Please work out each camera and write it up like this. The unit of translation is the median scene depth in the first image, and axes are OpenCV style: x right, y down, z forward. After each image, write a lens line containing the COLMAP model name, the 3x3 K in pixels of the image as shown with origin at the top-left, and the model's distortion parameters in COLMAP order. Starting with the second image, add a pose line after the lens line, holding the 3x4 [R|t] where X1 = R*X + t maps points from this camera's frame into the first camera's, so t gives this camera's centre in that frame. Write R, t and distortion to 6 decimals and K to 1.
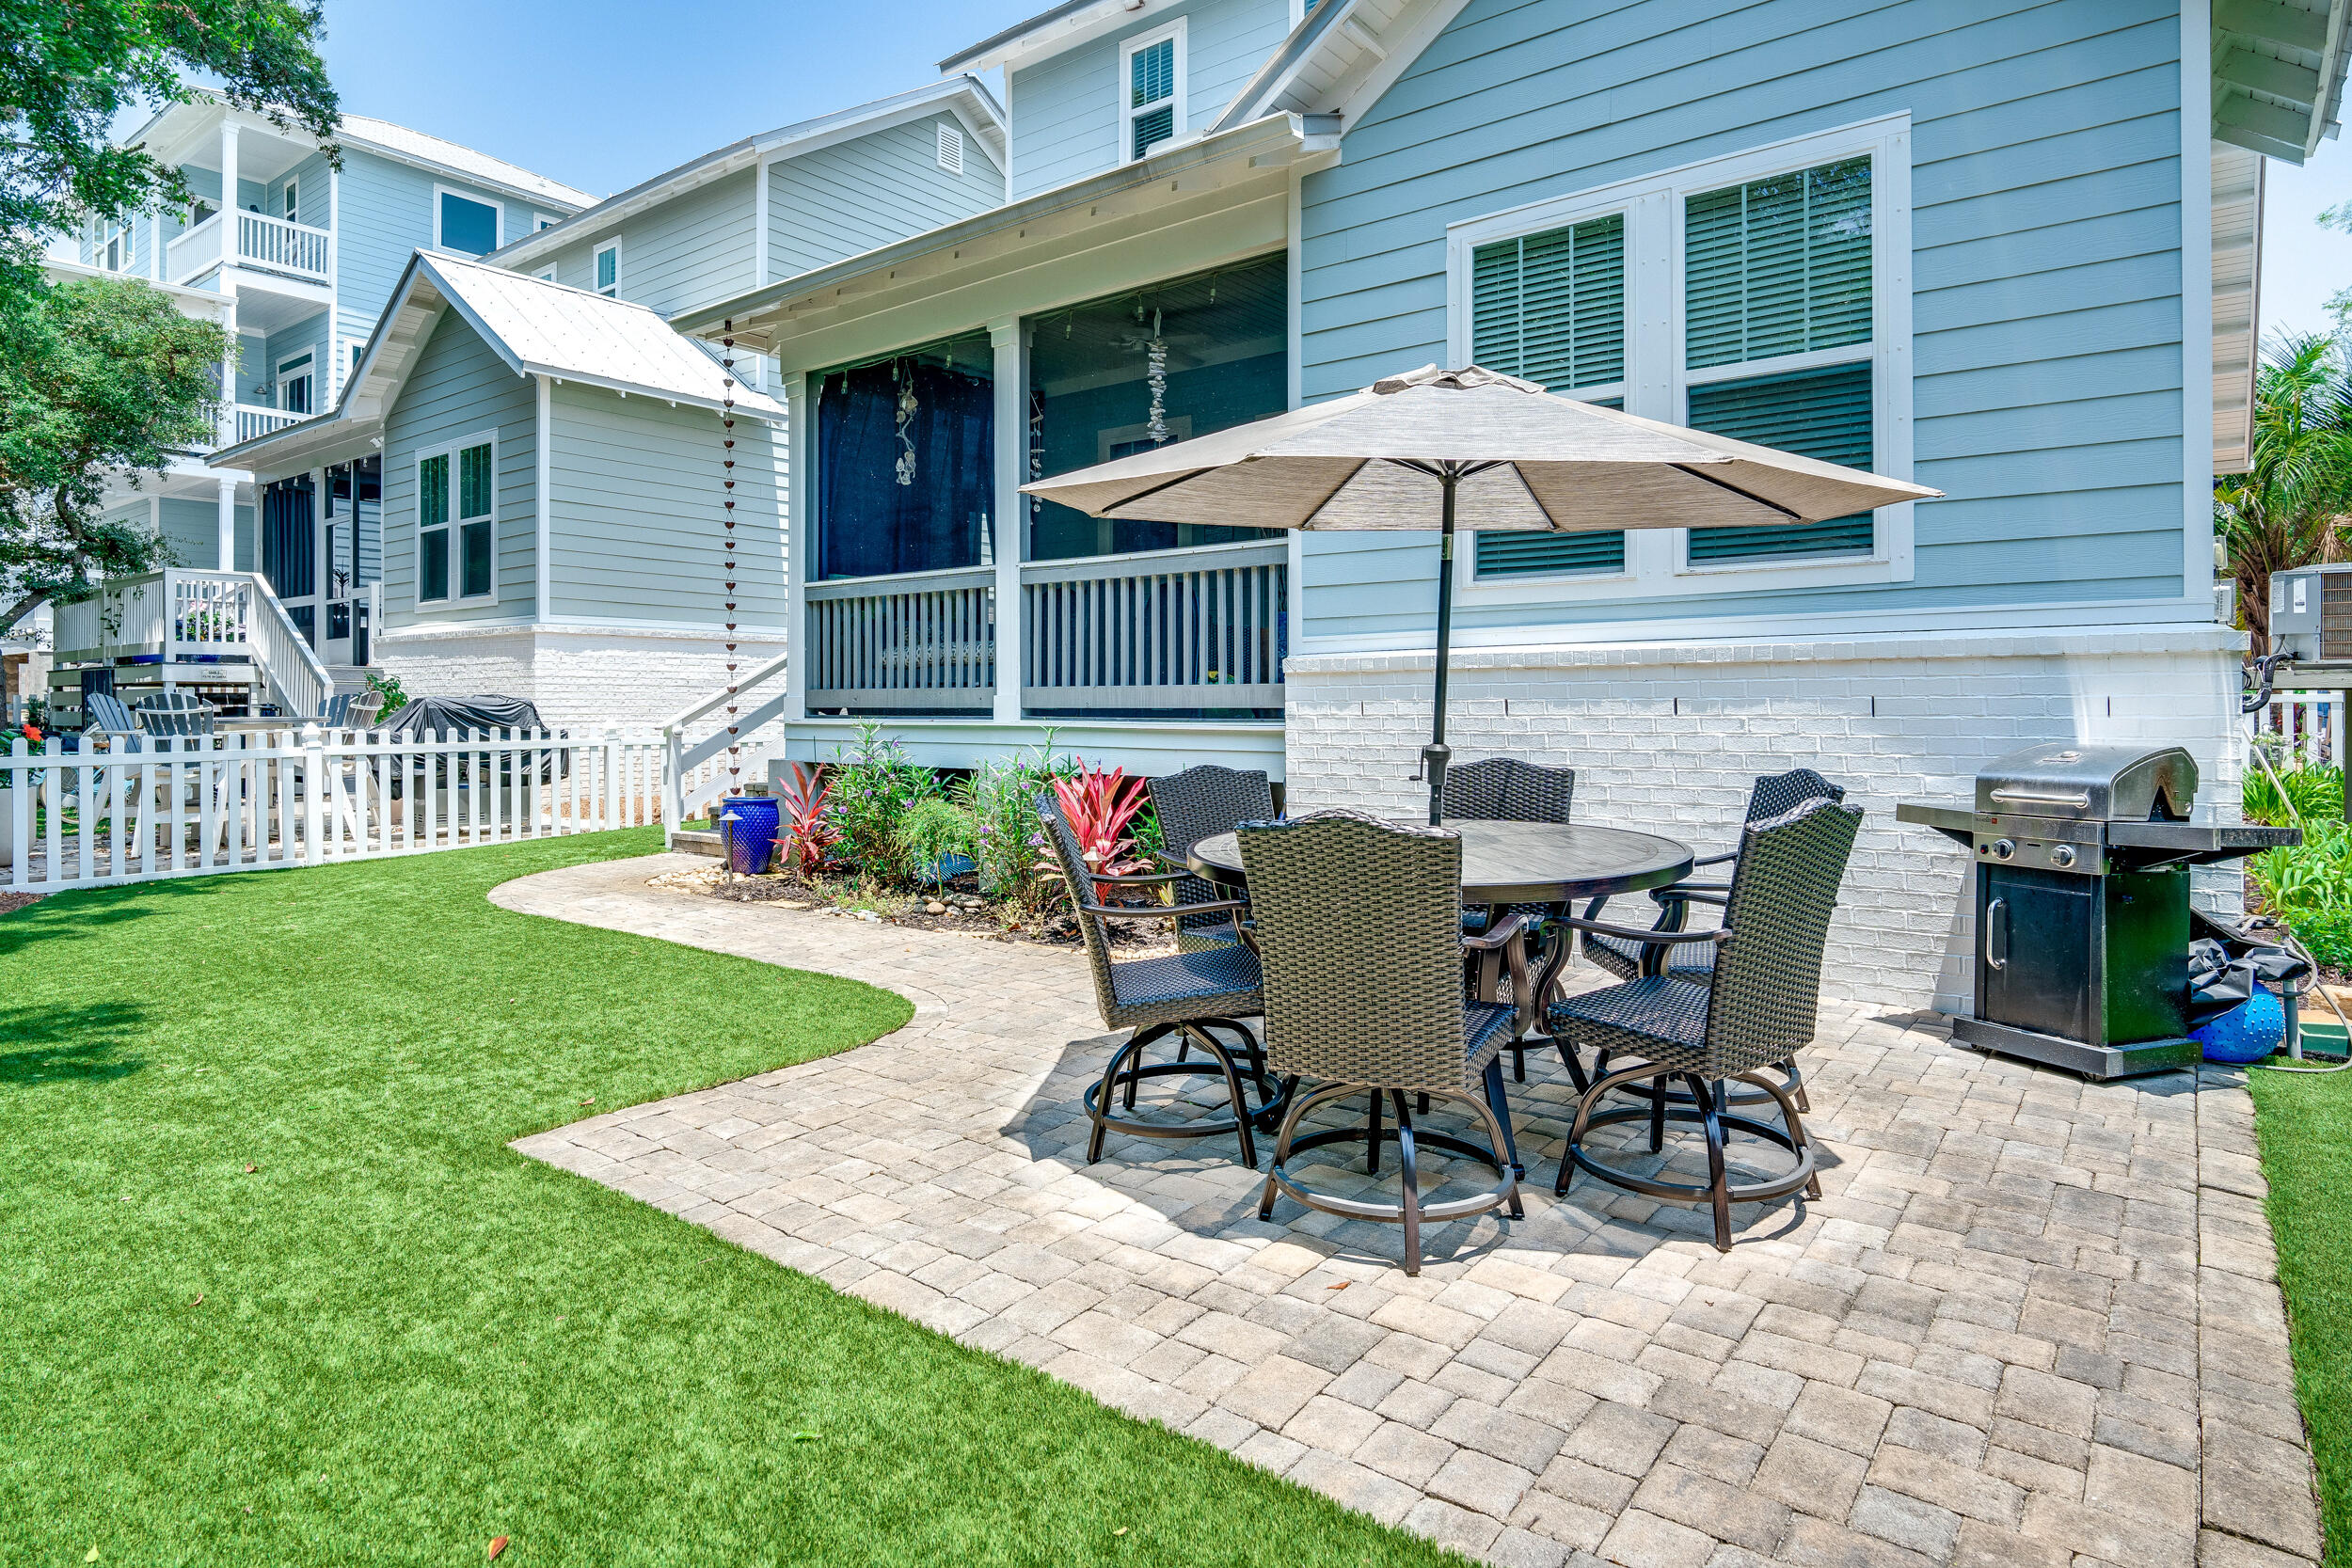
lens RADIAL K [[1286.5, 0, 1181.7], [0, 1286.5, 703.2], [0, 0, 1]] dist [-0.003674, 0.002818]
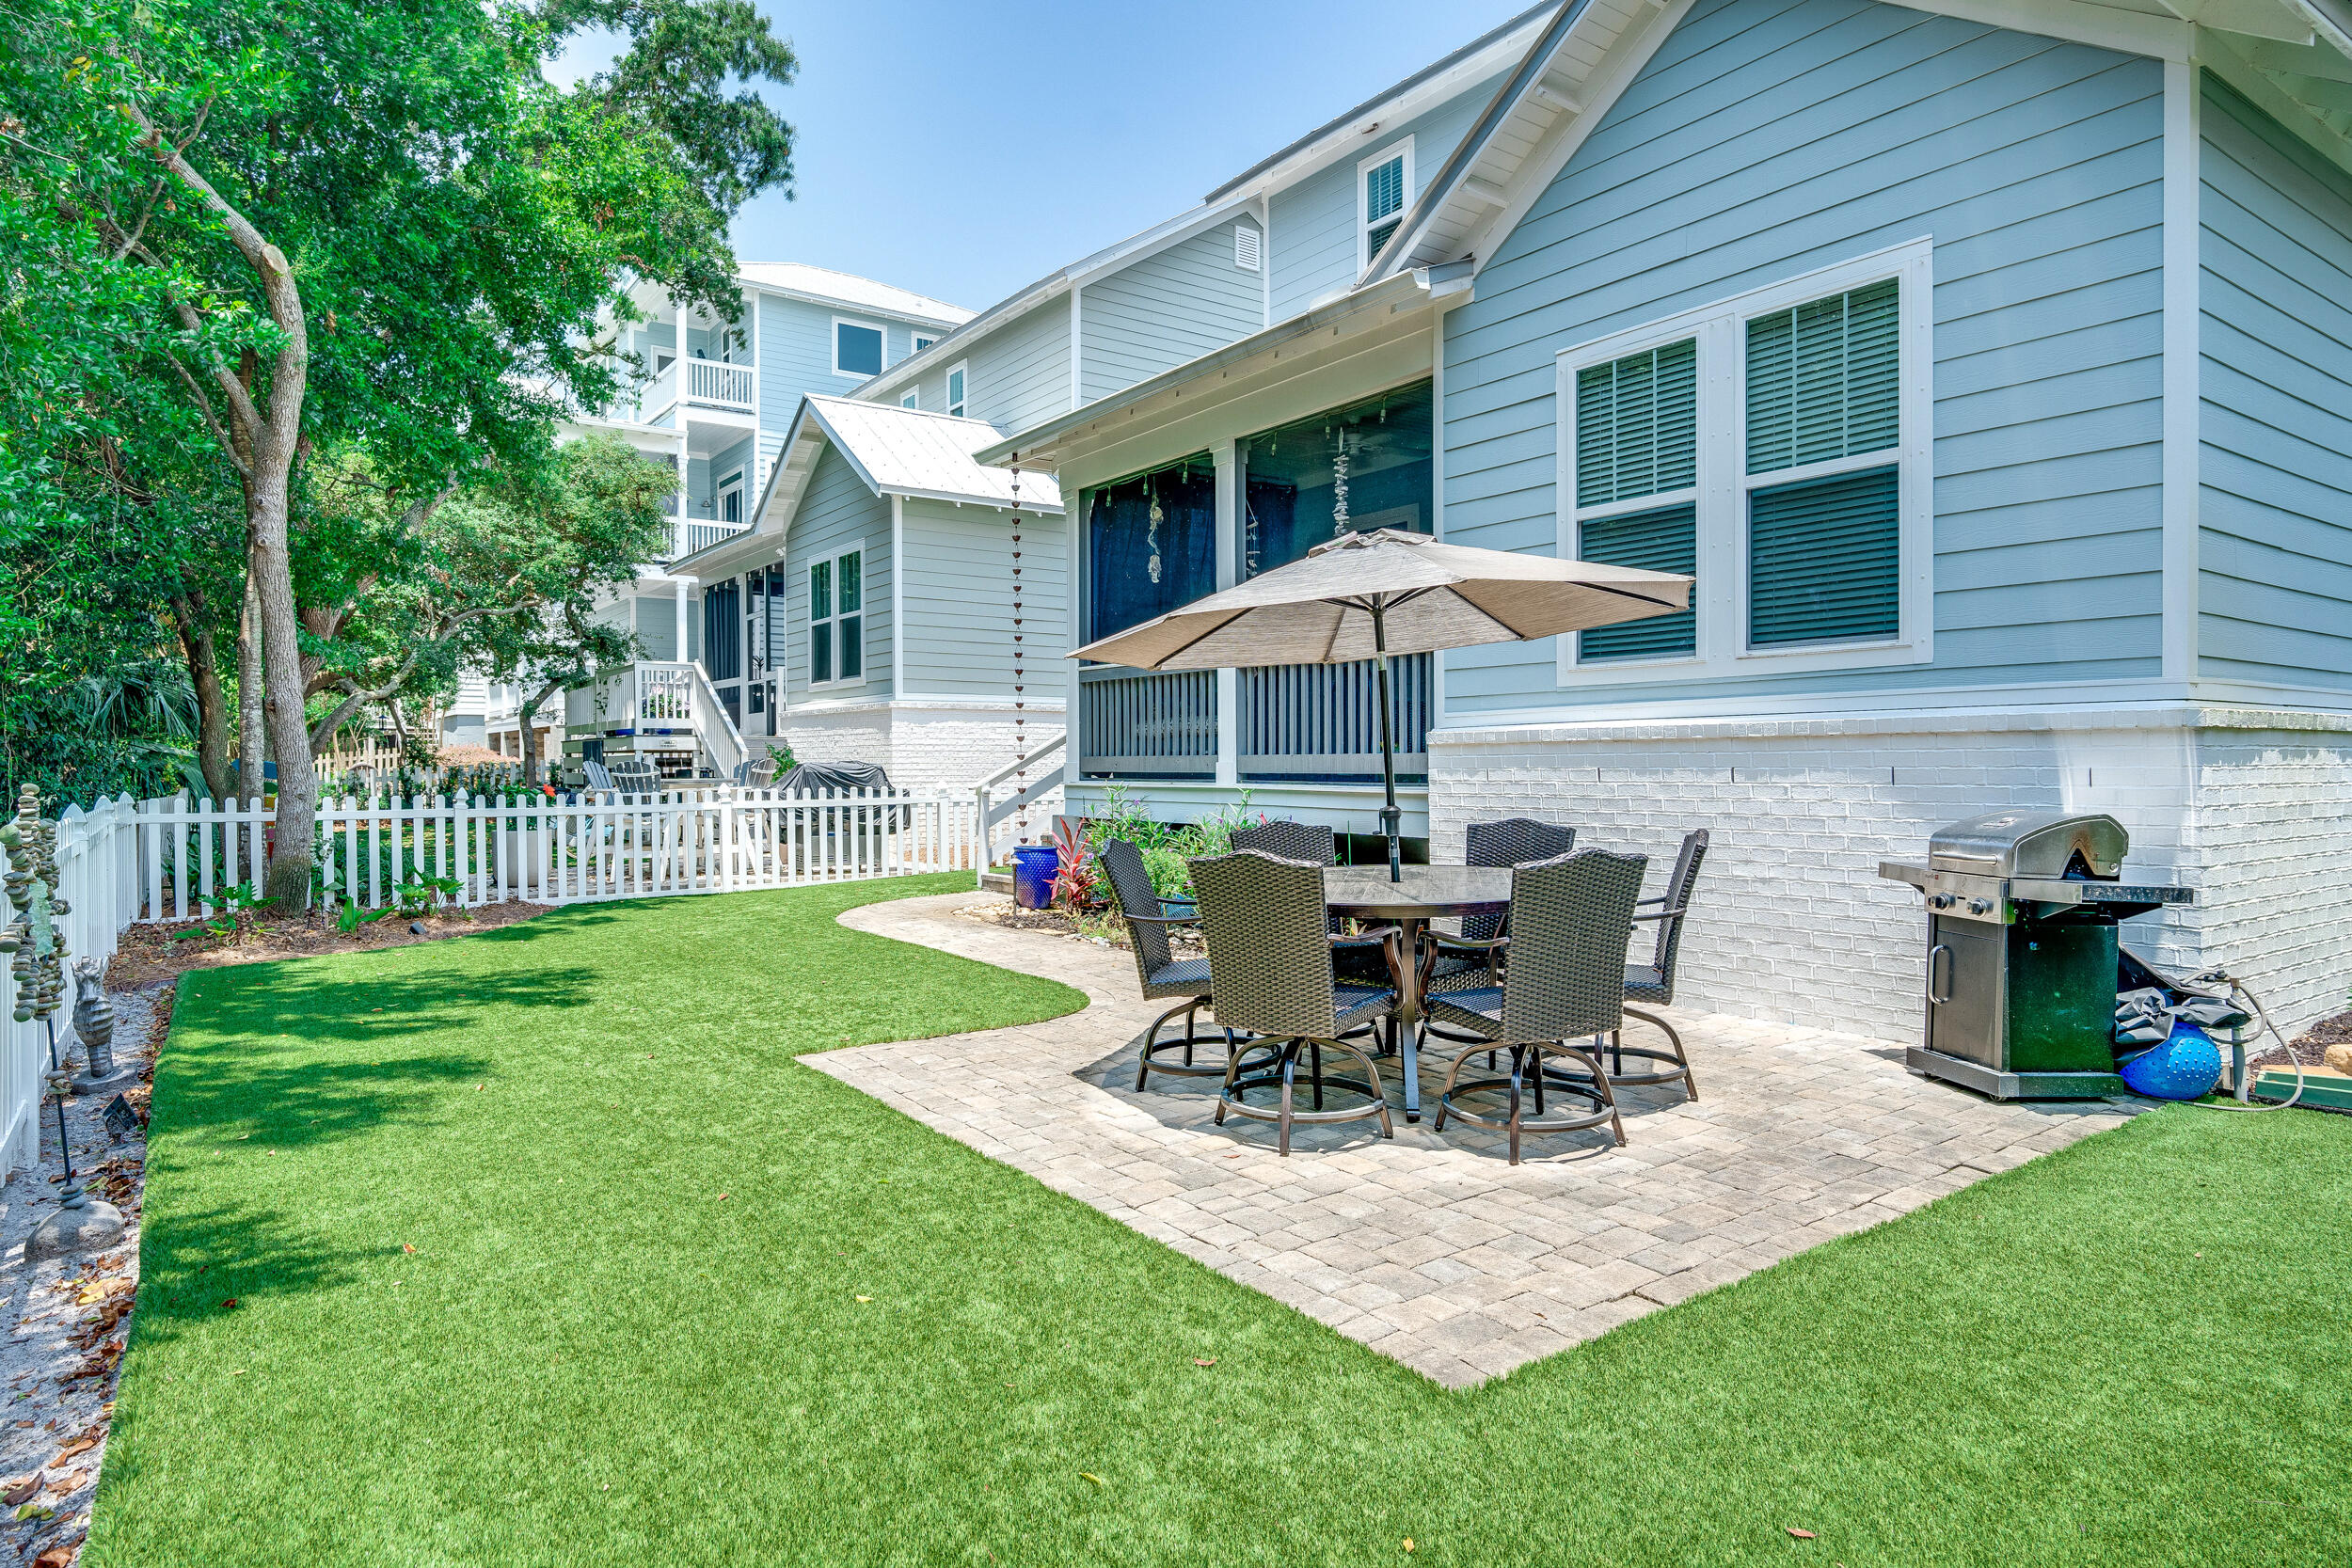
lens RADIAL K [[1356.9, 0, 1176.0], [0, 1356.9, 784.0], [0, 0, 1]] dist [-0.003368, -0.000791]
pose [[0.954837, 0.003089, -0.297115, 0.188493], [0.002145, 0.999848, 0.017289, -0.007775], [0.297124, -0.017145, 0.954685, -0.197792]]
